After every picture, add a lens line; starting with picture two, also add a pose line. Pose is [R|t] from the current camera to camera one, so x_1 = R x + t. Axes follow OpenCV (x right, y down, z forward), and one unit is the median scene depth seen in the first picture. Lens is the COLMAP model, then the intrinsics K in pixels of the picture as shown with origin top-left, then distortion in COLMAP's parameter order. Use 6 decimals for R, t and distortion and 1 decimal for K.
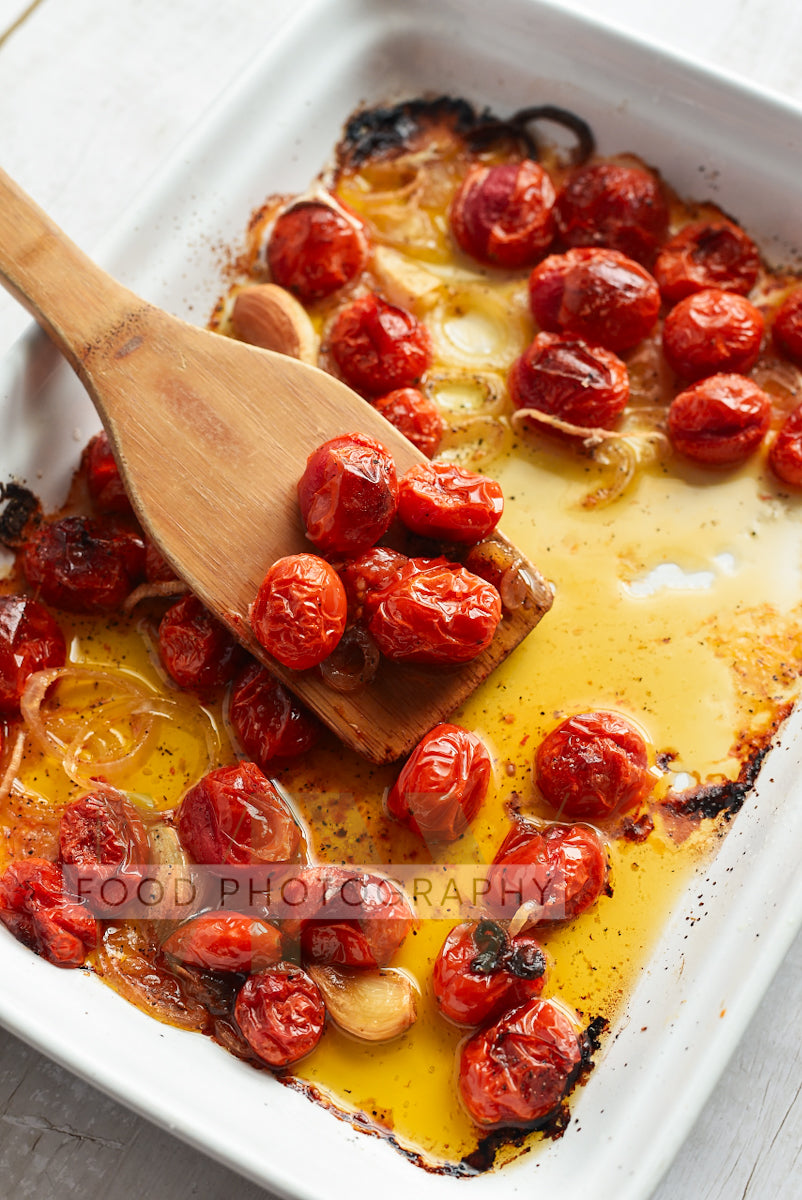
lens RADIAL K [[1975.2, 0, 399.7], [0, 1975.2, 587.7], [0, 0, 1]] dist [-0.160833, 0.000000]
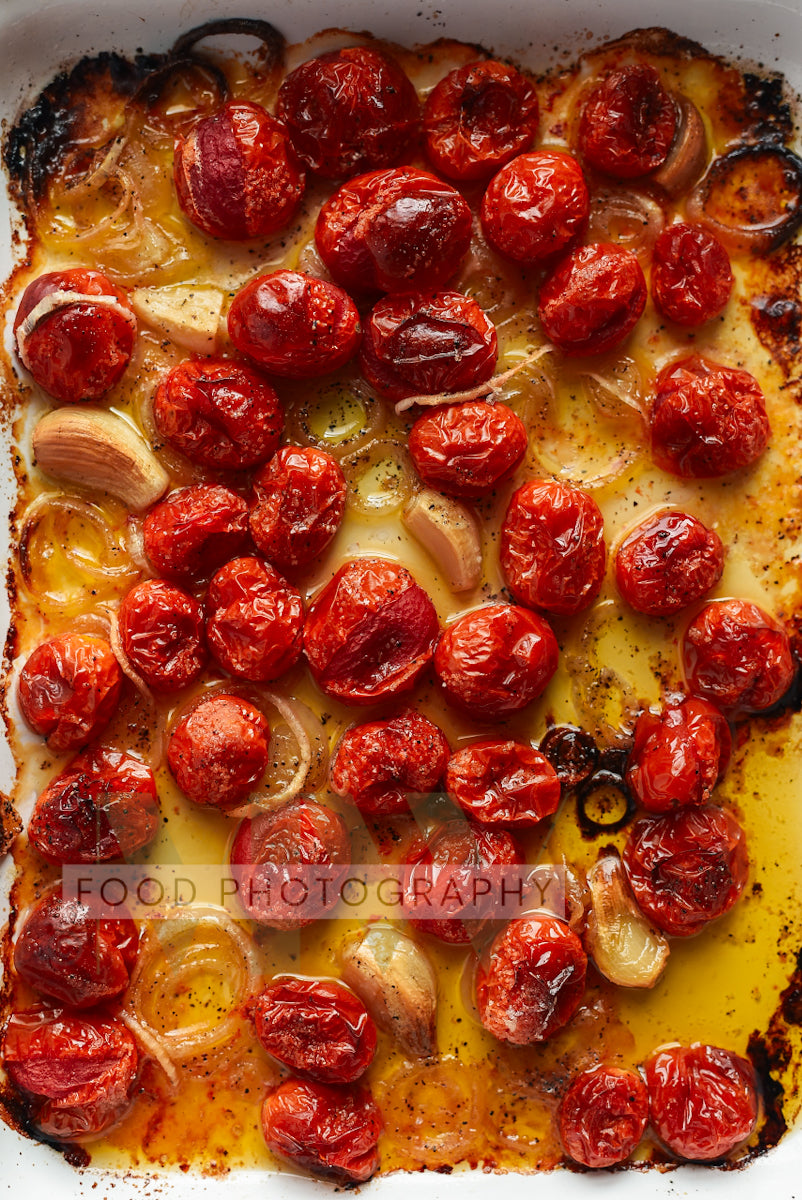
lens RADIAL K [[1975.2, 0, 415.8], [0, 1975.2, 638.6], [0, 0, 1]] dist [-0.160833, 0.000000]
pose [[0.846729, -0.529007, 0.056576, -0.036936], [0.449637, 0.768393, 0.455410, -0.417908], [-0.284388, -0.360171, 0.888482, 0.183805]]
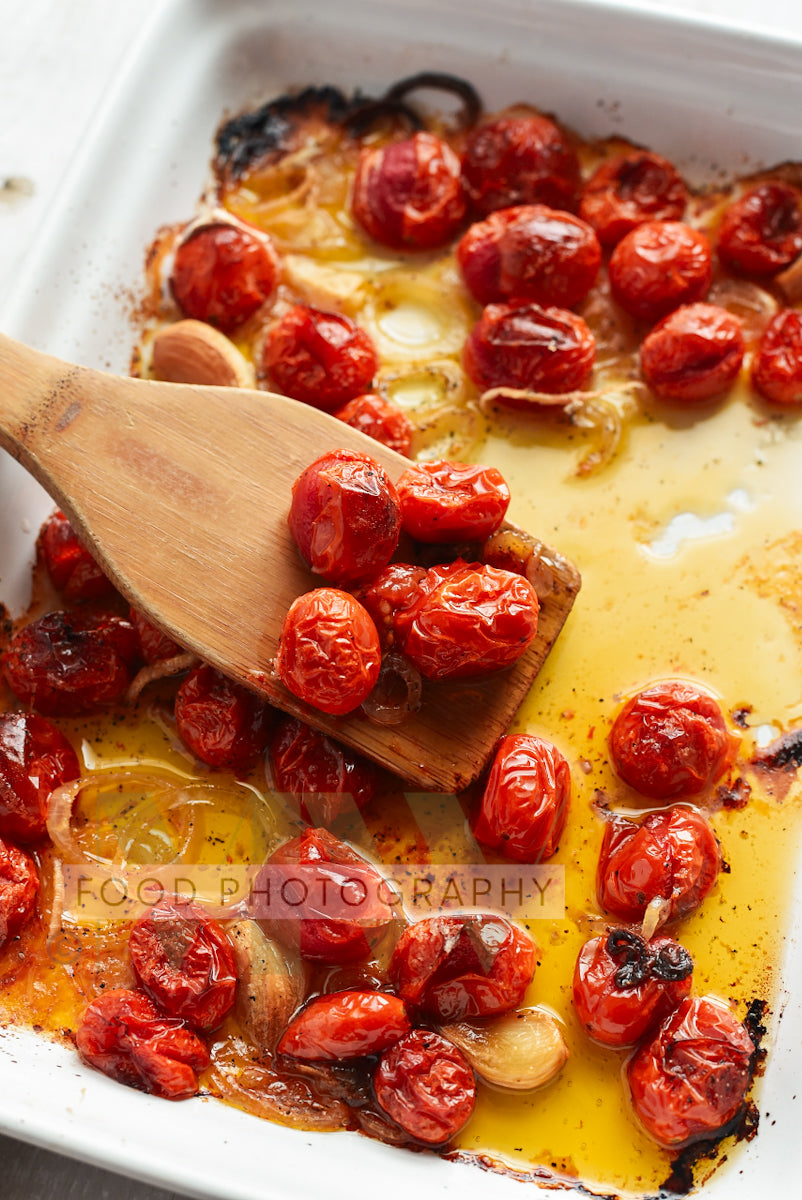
lens RADIAL K [[1975.2, 0, 407.6], [0, 1975.2, 600.5], [0, 0, 1]] dist [-0.160833, 0.000000]
pose [[0.965819, -0.234123, 0.111266, -0.104680], [0.235124, 0.971956, 0.004221, -0.007057], [-0.109134, 0.022084, 0.993782, 0.083455]]
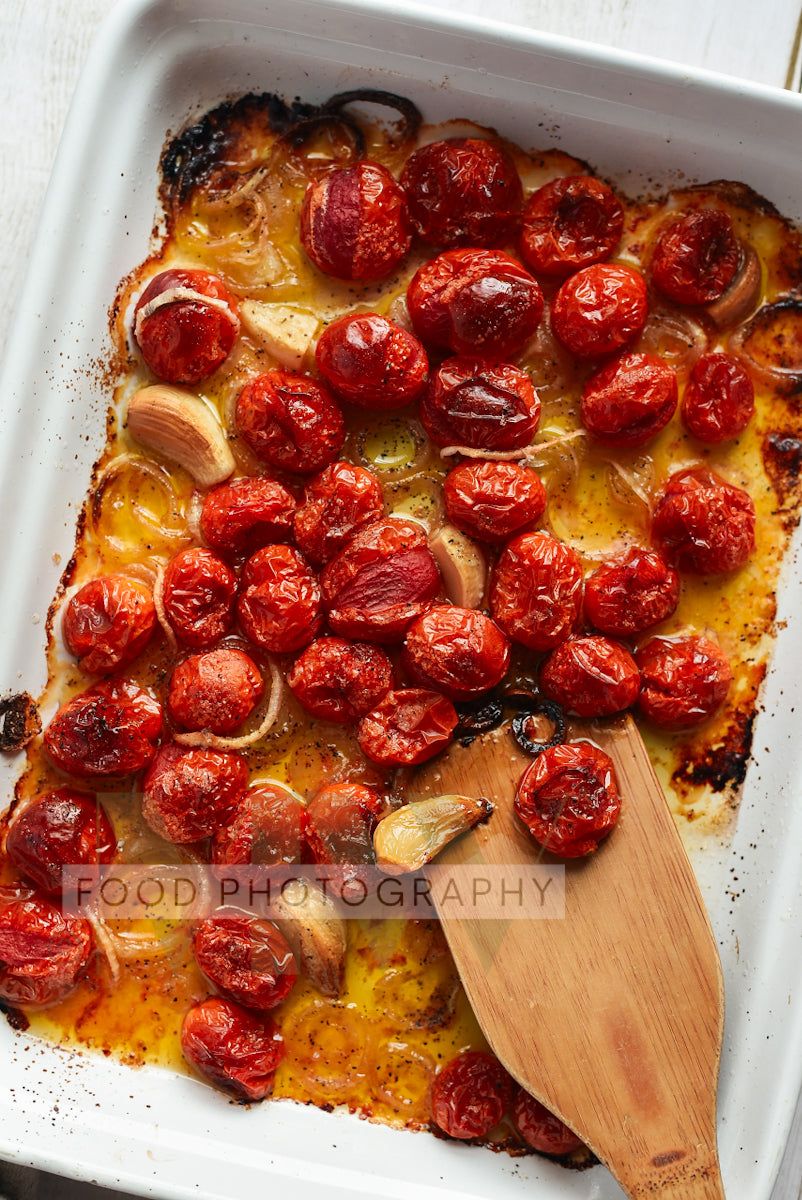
lens RADIAL K [[1975.2, 0, 401.0], [0, 1975.2, 638.2], [0, 0, 1]] dist [-0.160833, 0.000000]
pose [[0.947836, -0.315287, 0.046915, -0.037591], [0.264731, 0.860592, 0.435084, -0.466330], [-0.177552, -0.399968, 0.899167, 0.054397]]
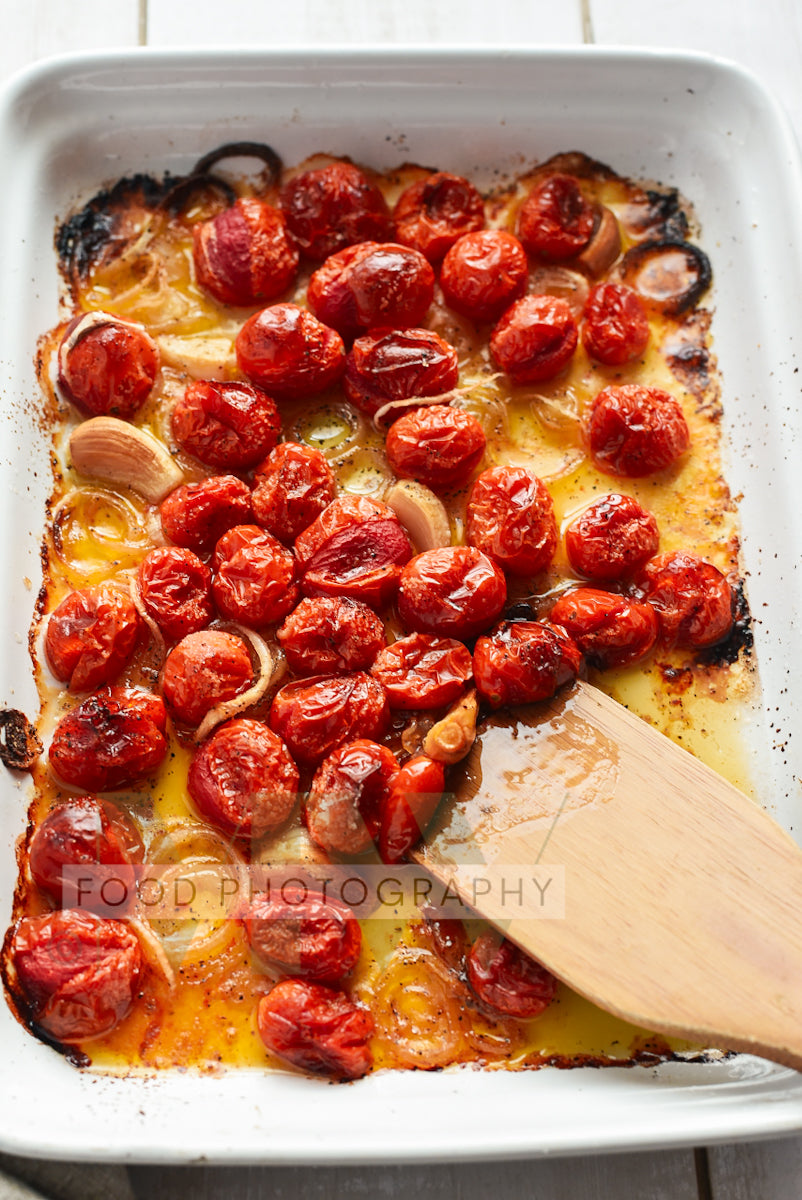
lens RADIAL K [[1975.2, 0, 414.7], [0, 1975.2, 567.4], [0, 0, 1]] dist [-0.160833, 0.000000]
pose [[0.831910, -0.470678, 0.293918, -0.276378], [0.464811, 0.880382, 0.094227, -0.110995], [-0.303110, 0.058227, 0.951175, -0.003893]]
